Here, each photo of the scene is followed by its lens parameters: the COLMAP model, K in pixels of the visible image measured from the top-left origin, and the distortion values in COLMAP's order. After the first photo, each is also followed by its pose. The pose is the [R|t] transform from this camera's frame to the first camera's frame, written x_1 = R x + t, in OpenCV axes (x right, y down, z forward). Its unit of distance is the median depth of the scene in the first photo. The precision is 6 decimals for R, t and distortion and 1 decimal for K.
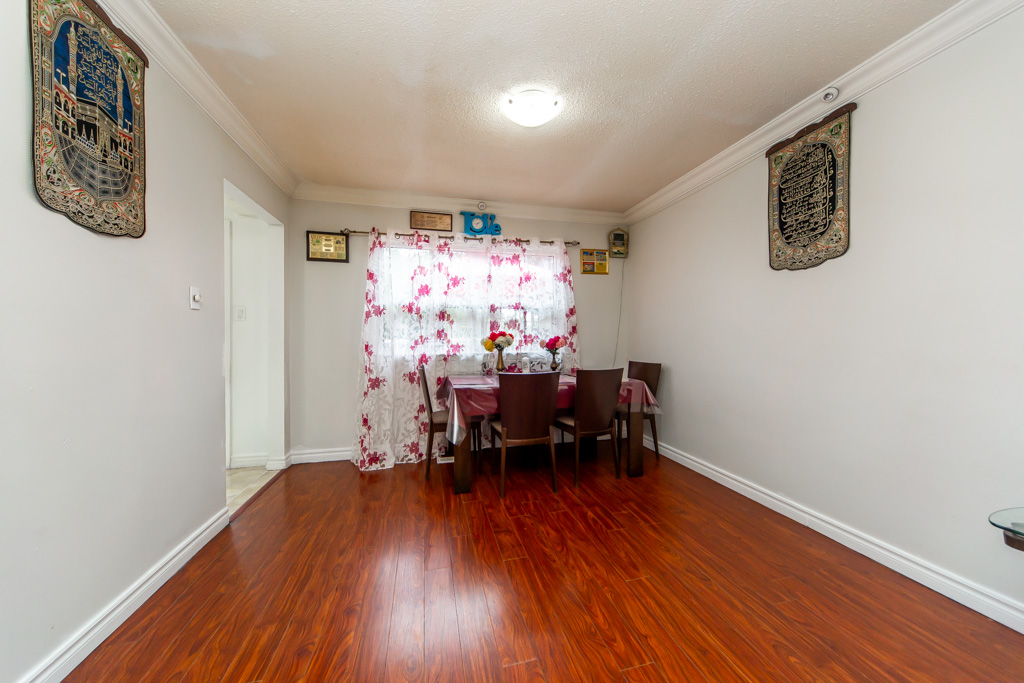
lens RADIAL K [[355.3, 0, 510.4], [0, 355.3, 340.9], [0, 0, 1]] dist [0.004154, -0.000140]
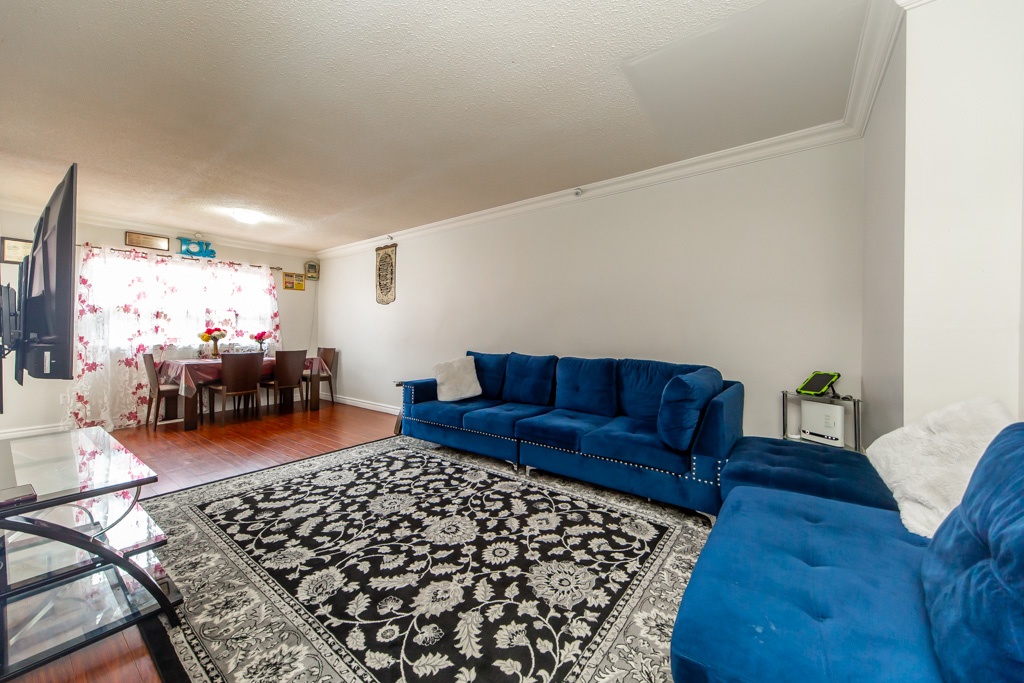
lens RADIAL K [[375.6, 0, 509.5], [0, 375.6, 334.8], [0, 0, 1]] dist [0.001208, 0.000046]
pose [[0.767570, 0.003544, 0.640956, -0.091906], [-0.001897, 0.999993, -0.003258, 0.004458], [-0.640963, 0.001285, 0.767571, -0.918506]]
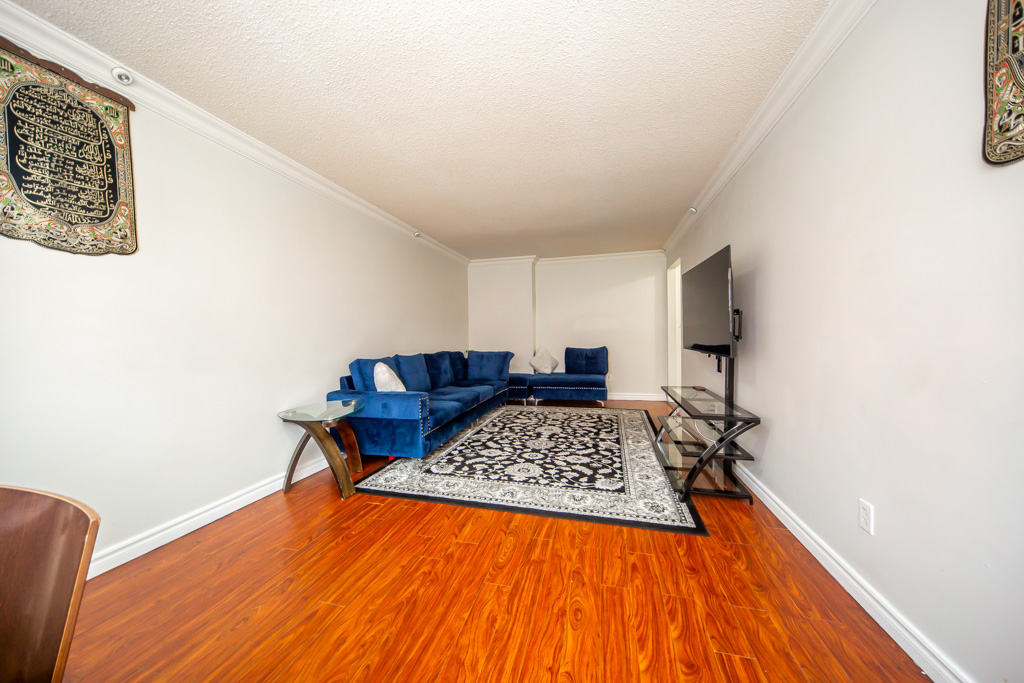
lens RADIAL K [[362.2, 0, 508.7], [0, 362.2, 344.3], [0, 0, 1]] dist [0.002313, 0.000256]
pose [[-0.880565, 0.005717, 0.473891, -0.233958], [0.021001, 0.999416, 0.026967, -0.003285], [-0.473460, 0.033698, -0.880170, 0.771900]]
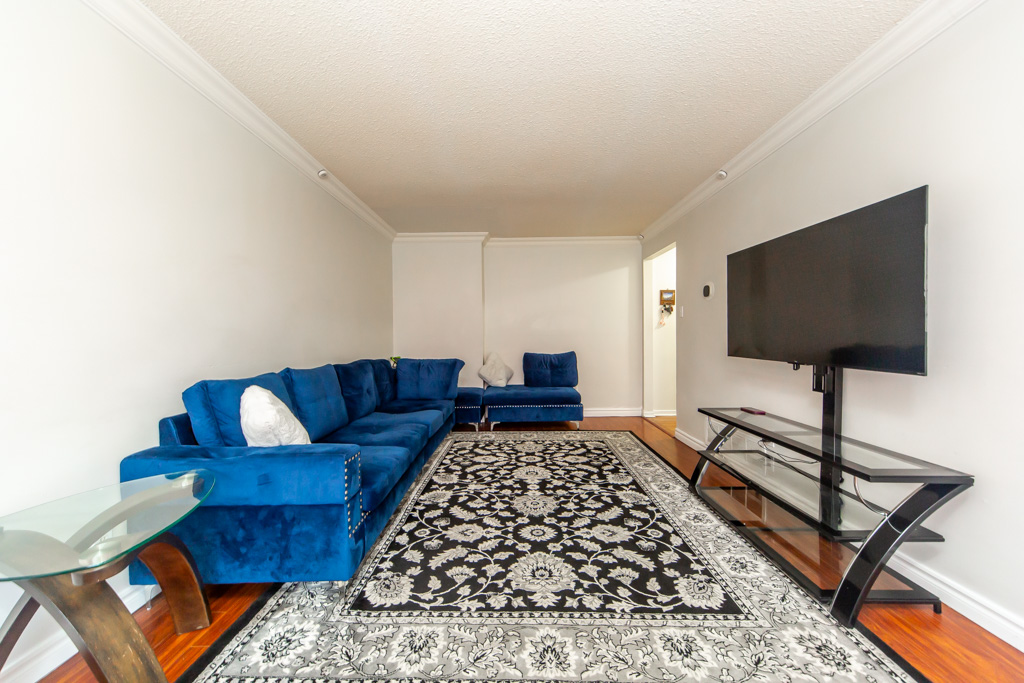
lens RADIAL K [[379.9, 0, 512.0], [0, 379.9, 341.5], [0, 0, 1]] dist [0.003231, -0.000105]
pose [[-0.971962, 0.007897, 0.235004, 0.066593], [0.012200, 0.999783, 0.016861, -0.001788], [-0.234820, 0.019255, -0.971848, 0.502832]]
